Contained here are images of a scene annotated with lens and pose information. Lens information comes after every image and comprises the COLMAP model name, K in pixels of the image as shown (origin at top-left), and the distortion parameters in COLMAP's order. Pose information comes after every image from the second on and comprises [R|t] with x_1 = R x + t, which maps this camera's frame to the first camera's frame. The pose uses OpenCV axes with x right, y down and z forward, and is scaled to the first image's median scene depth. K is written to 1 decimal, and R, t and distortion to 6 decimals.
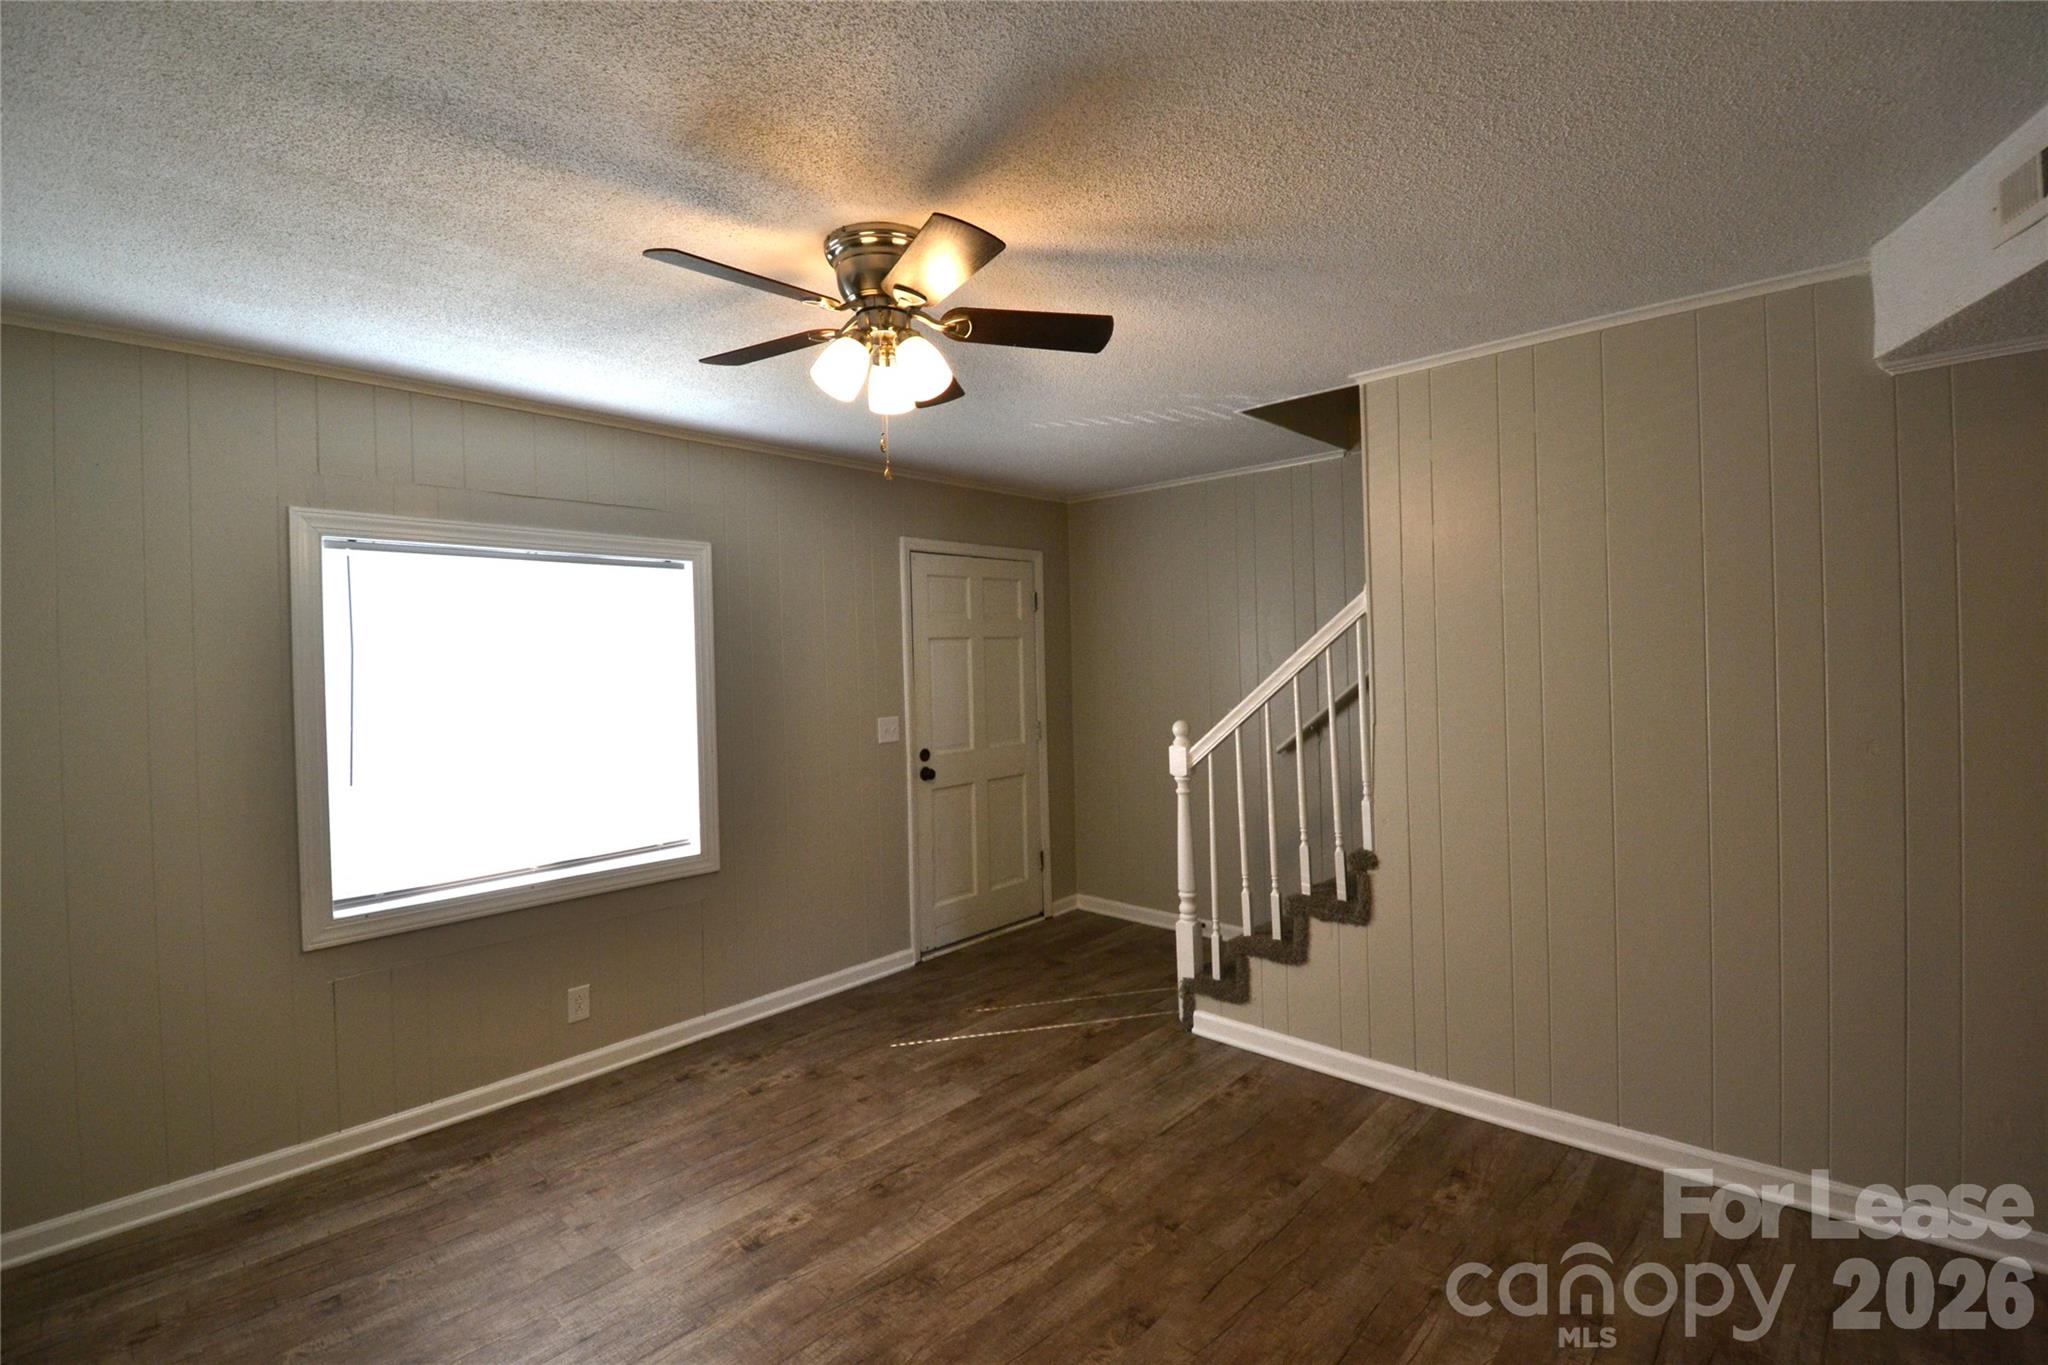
lens RADIAL K [[904.5, 0, 1022.8], [0, 904.5, 664.9], [0, 0, 1]] dist [0.000302, -0.015658]
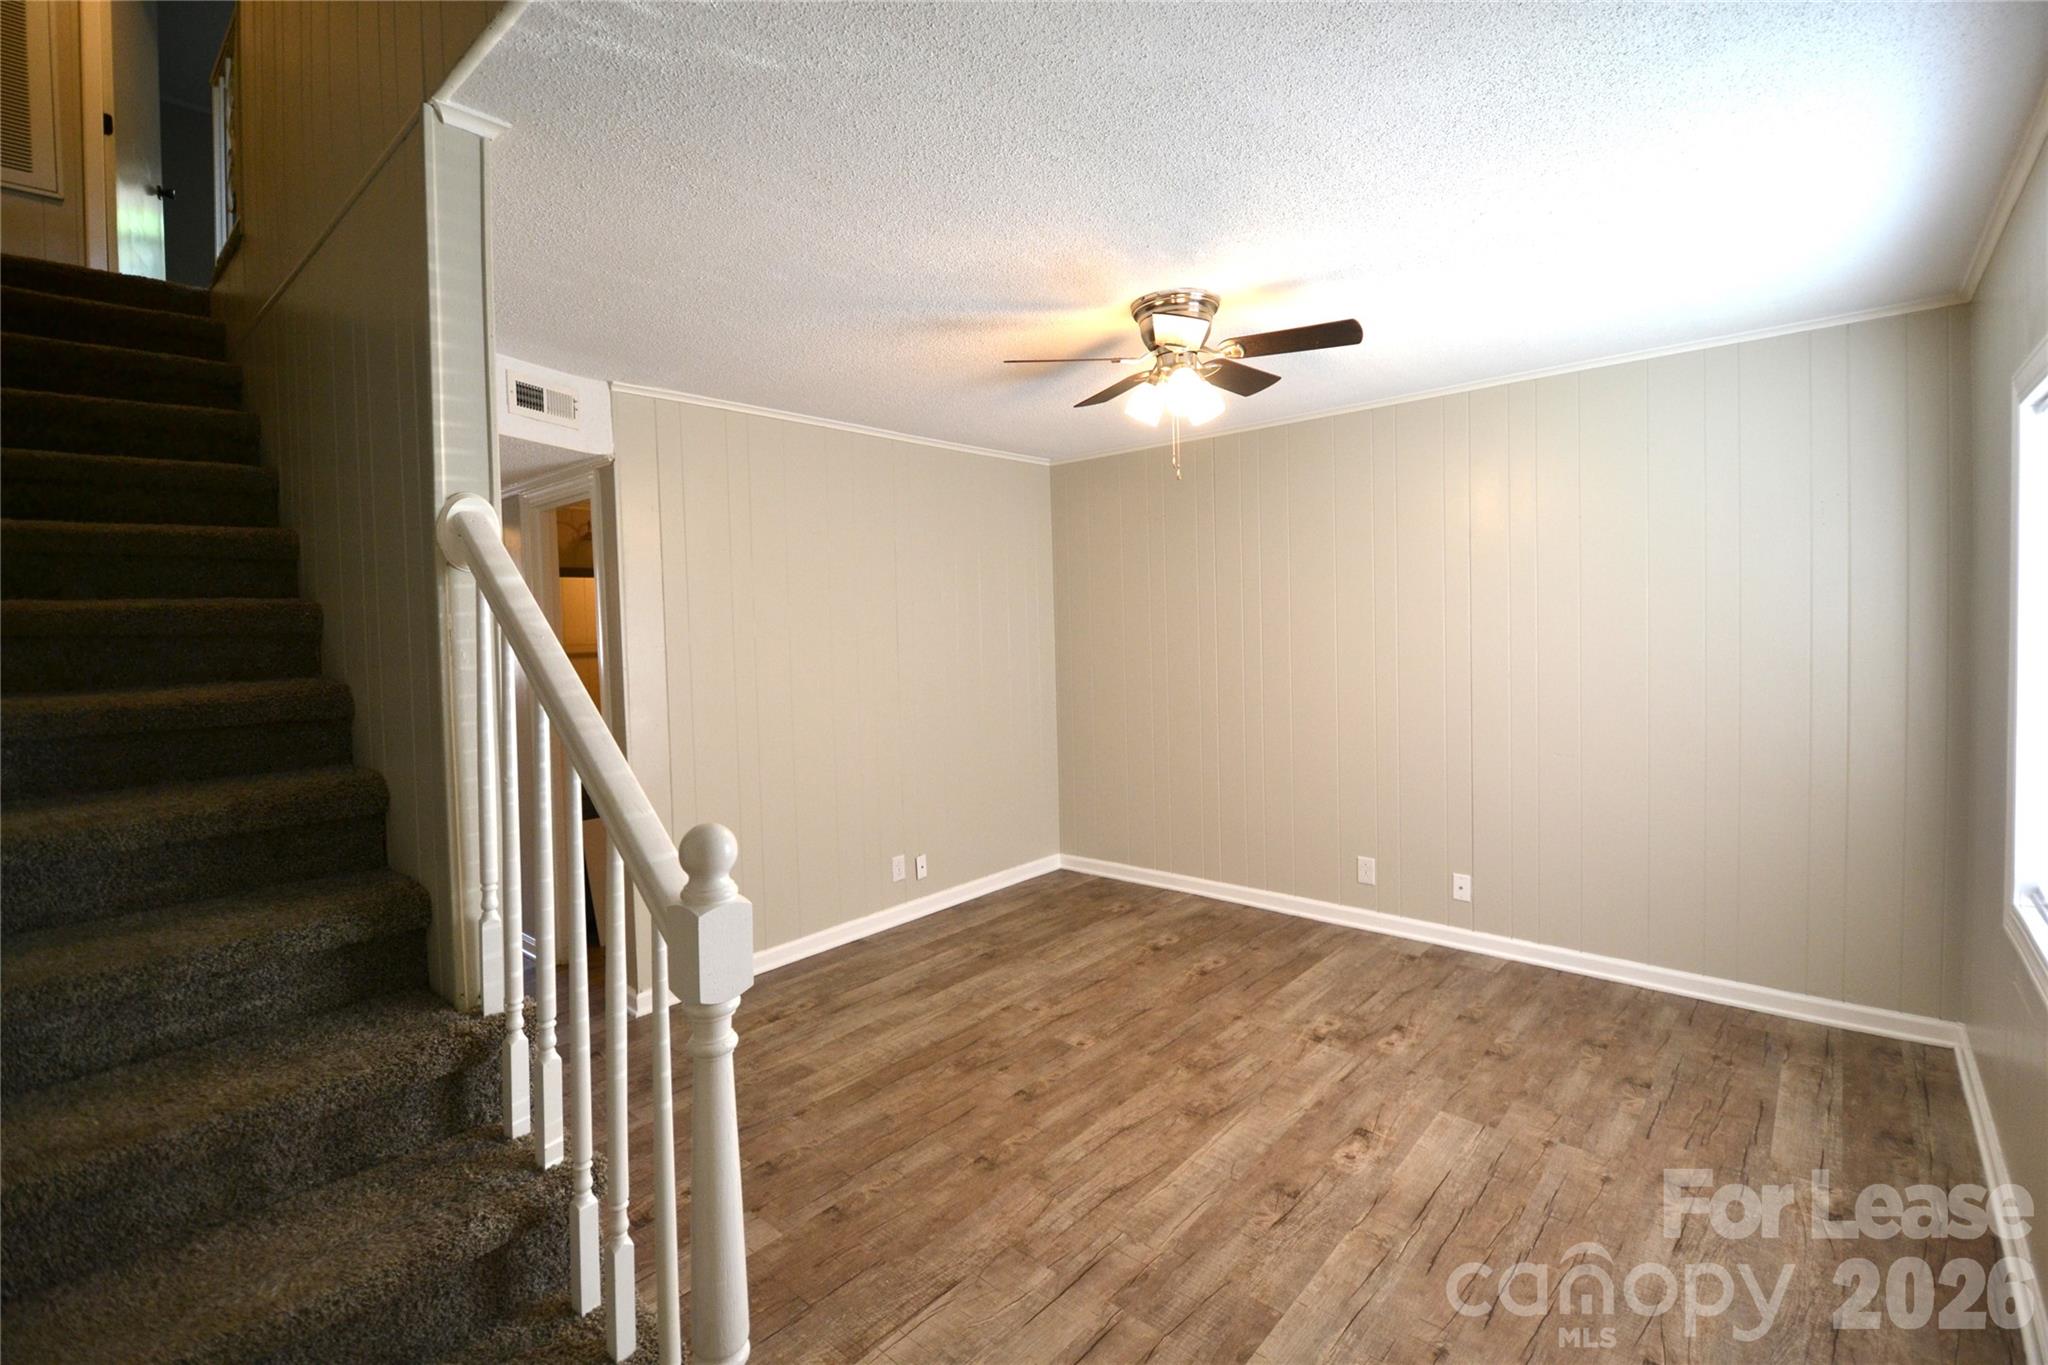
lens RADIAL K [[908.9, 0, 1027.6], [0, 908.9, 663.3], [0, 0, 1]] dist [0.027782, -0.030982]
pose [[-0.998478, 0.051616, -0.019450, 0.086354], [0.050572, 0.997427, 0.050814, -0.008278], [0.022023, 0.049753, -0.998519, 1.730727]]
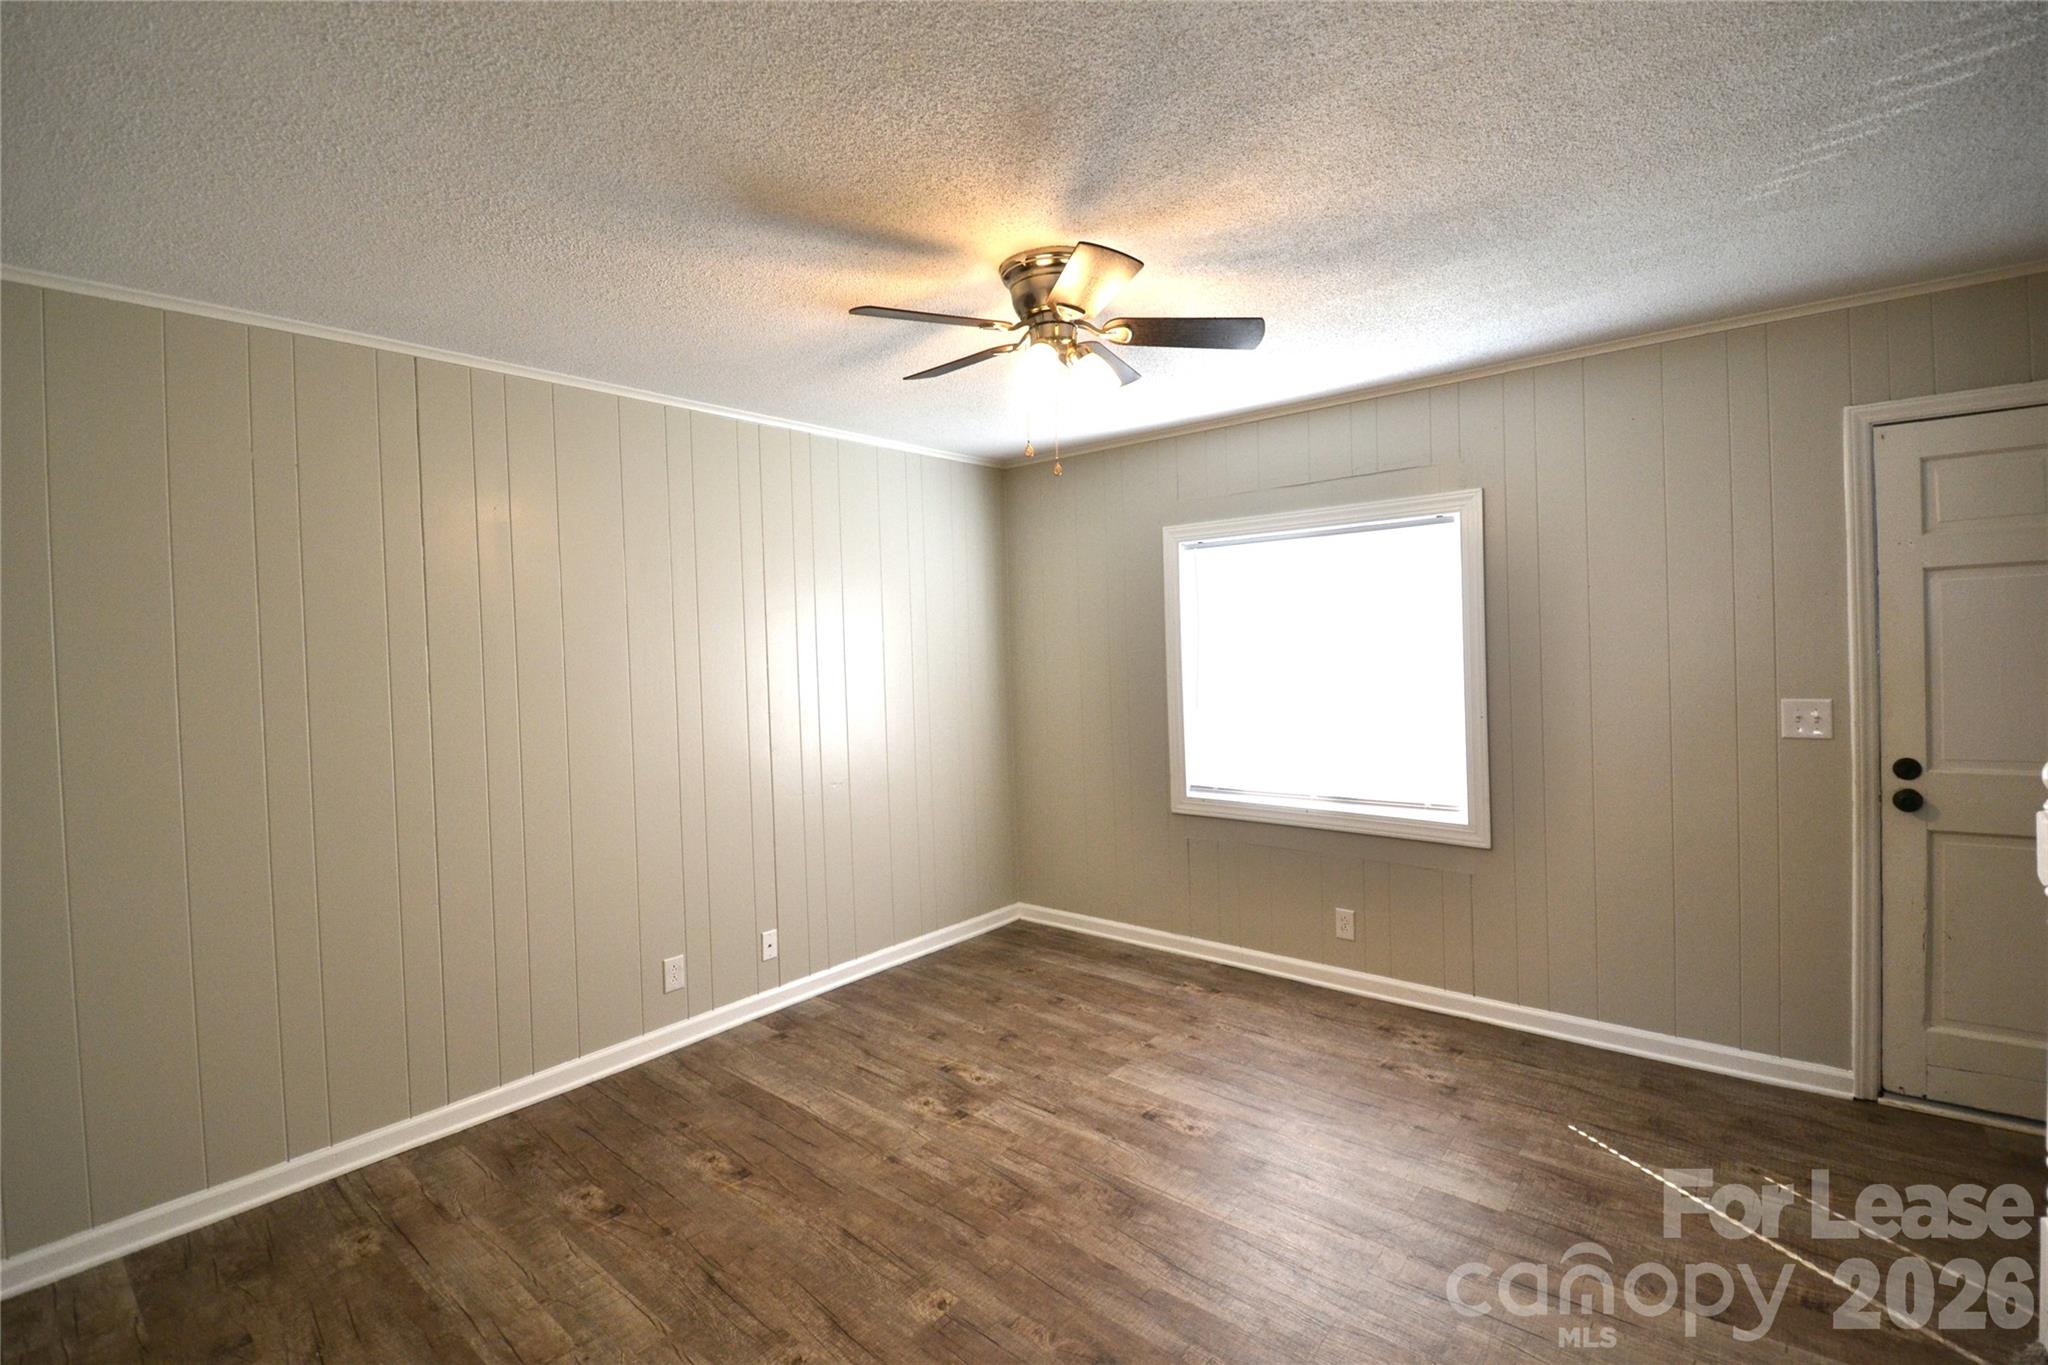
lens RADIAL K [[904.5, 0, 1022.8], [0, 904.5, 664.9], [0, 0, 1]] dist [0.000302, -0.015658]
pose [[0.043893, 0.043717, -0.998079, 0.724526], [0.025228, 0.998675, 0.044853, -0.013568], [0.998718, -0.027149, 0.042731, 0.659685]]
